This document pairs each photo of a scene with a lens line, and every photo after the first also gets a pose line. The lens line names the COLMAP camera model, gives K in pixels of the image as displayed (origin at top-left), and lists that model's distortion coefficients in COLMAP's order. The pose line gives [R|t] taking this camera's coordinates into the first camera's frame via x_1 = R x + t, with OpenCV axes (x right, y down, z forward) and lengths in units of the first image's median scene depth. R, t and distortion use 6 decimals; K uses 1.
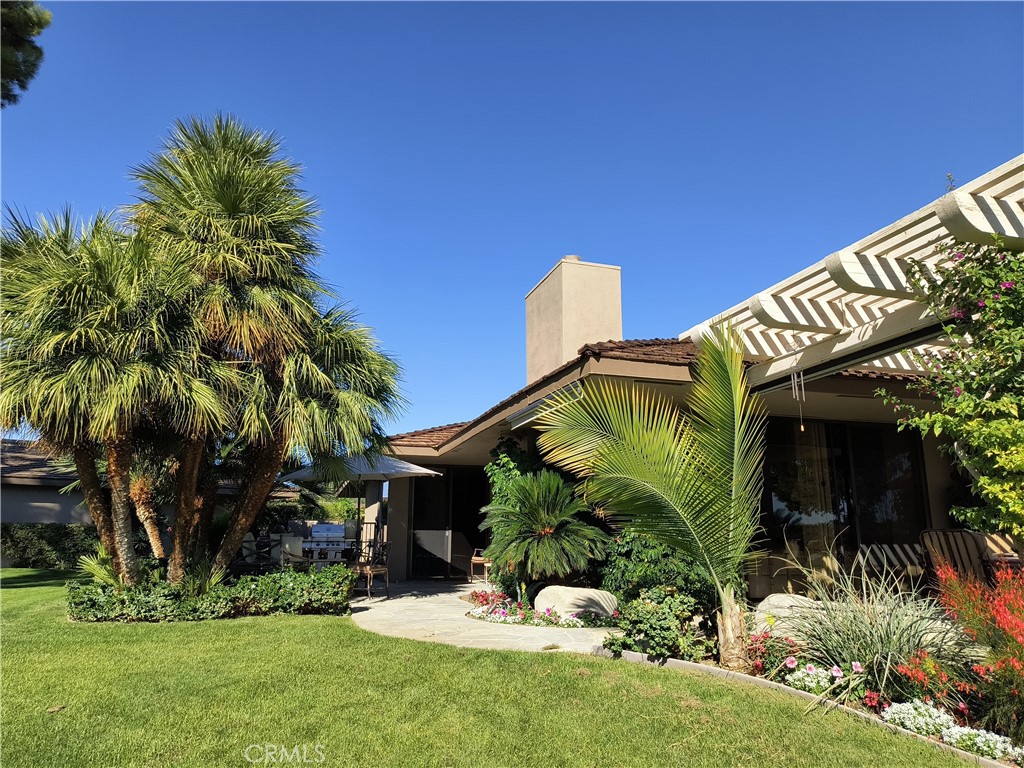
lens RADIAL K [[652.0, 0, 512.0], [0, 652.0, 384.0], [0, 0, 1]] dist [0.000560, -0.040368]
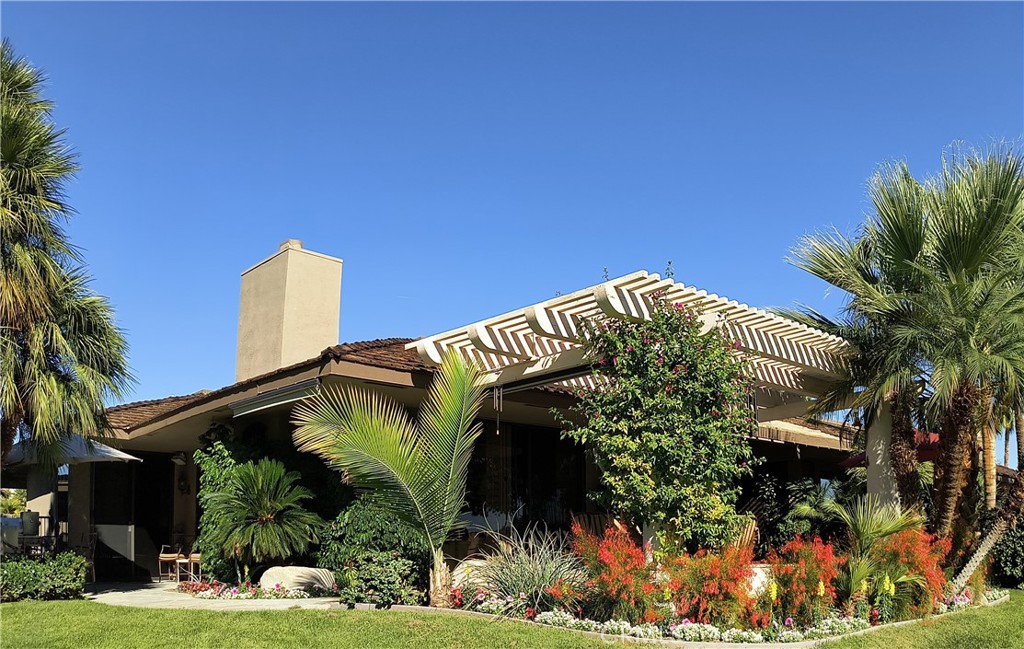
lens RADIAL K [[771.5, 0, 512.0], [0, 771.5, 324.5], [0, 0, 1]] dist [-0.006987, 0.000112]
pose [[0.898289, 0.108603, 0.425772, -0.228222], [-0.086523, 0.993722, -0.070927, -0.043269], [-0.430802, 0.026874, 0.902046, -0.445468]]
